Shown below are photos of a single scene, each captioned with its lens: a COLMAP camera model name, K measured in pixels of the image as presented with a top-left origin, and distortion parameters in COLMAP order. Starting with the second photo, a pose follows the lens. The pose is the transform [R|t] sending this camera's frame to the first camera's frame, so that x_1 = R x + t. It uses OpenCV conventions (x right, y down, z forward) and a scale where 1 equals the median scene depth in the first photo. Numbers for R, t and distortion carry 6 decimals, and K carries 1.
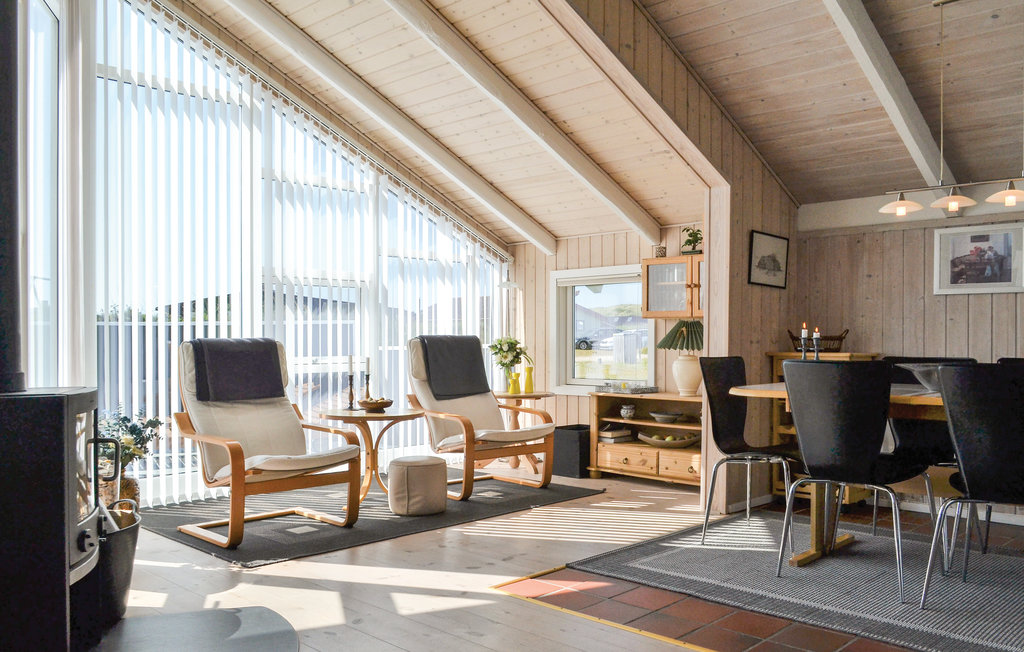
lens RADIAL K [[855.5, 0, 536.8], [0, 855.5, 345.3], [0, 0, 1]] dist [-0.014058, 0.011647]
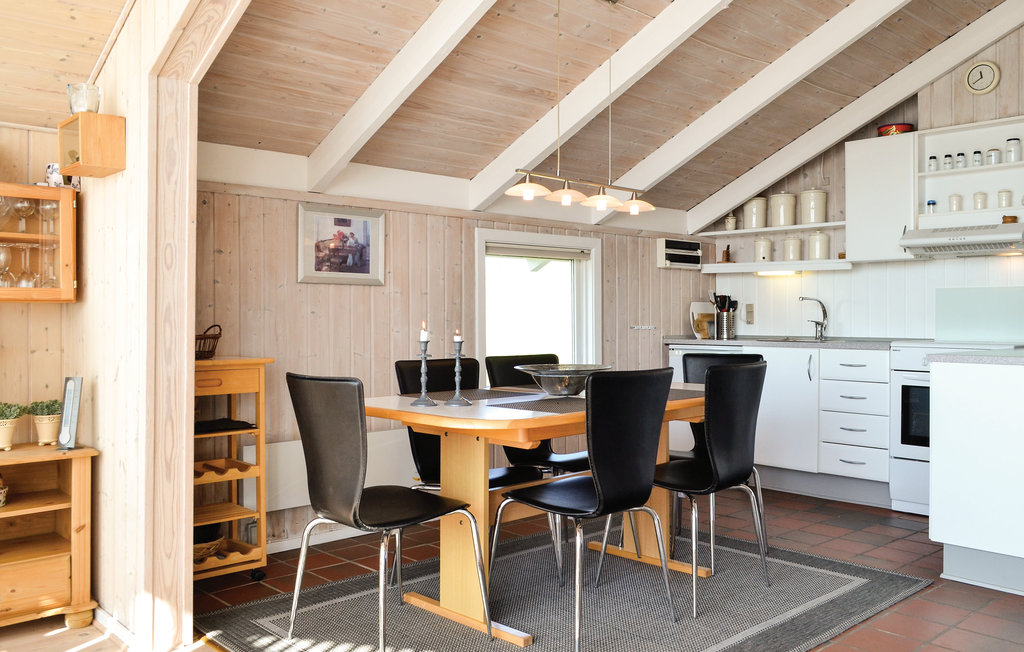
lens RADIAL K [[855.5, 0, 520.3], [0, 855.5, 317.7], [0, 0, 1]] dist [-0.014058, 0.011647]
pose [[0.046066, 0.000432, 0.998938, -0.333202], [0.009133, 0.999958, -0.000853, -0.021213], [-0.998897, 0.009163, 0.046060, 0.708591]]
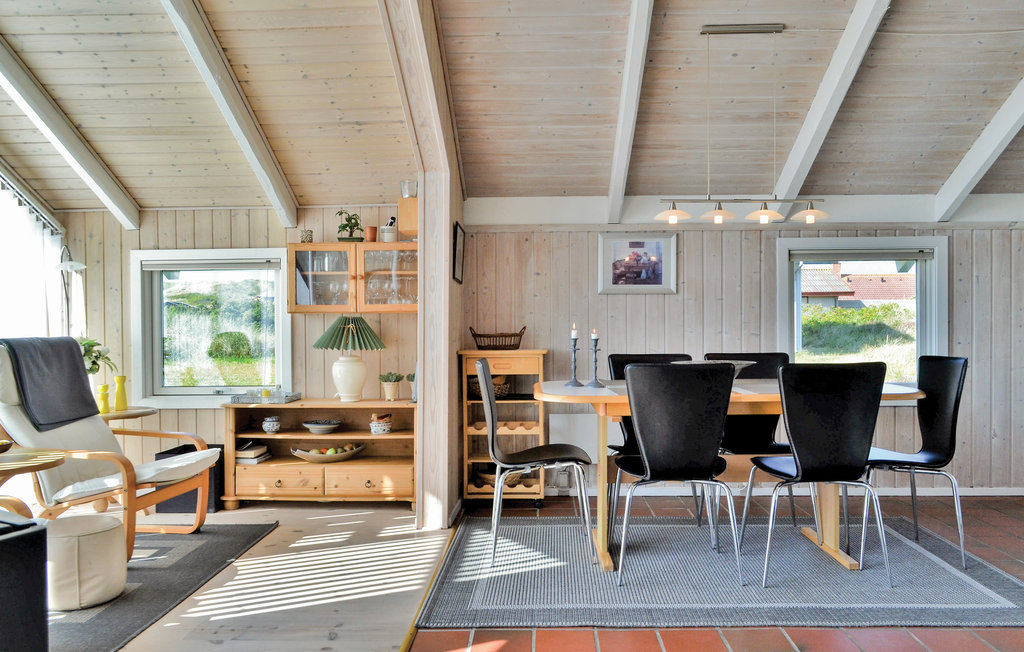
lens RADIAL K [[855.5, 0, 516.1], [0, 855.5, 329.1], [0, 0, 1]] dist [-0.014058, 0.011647]
pose [[0.738539, -0.009626, 0.674142, -0.324888], [0.011007, 0.999937, 0.002220, -0.017252], [-0.674120, 0.005781, 0.738599, 0.254937]]
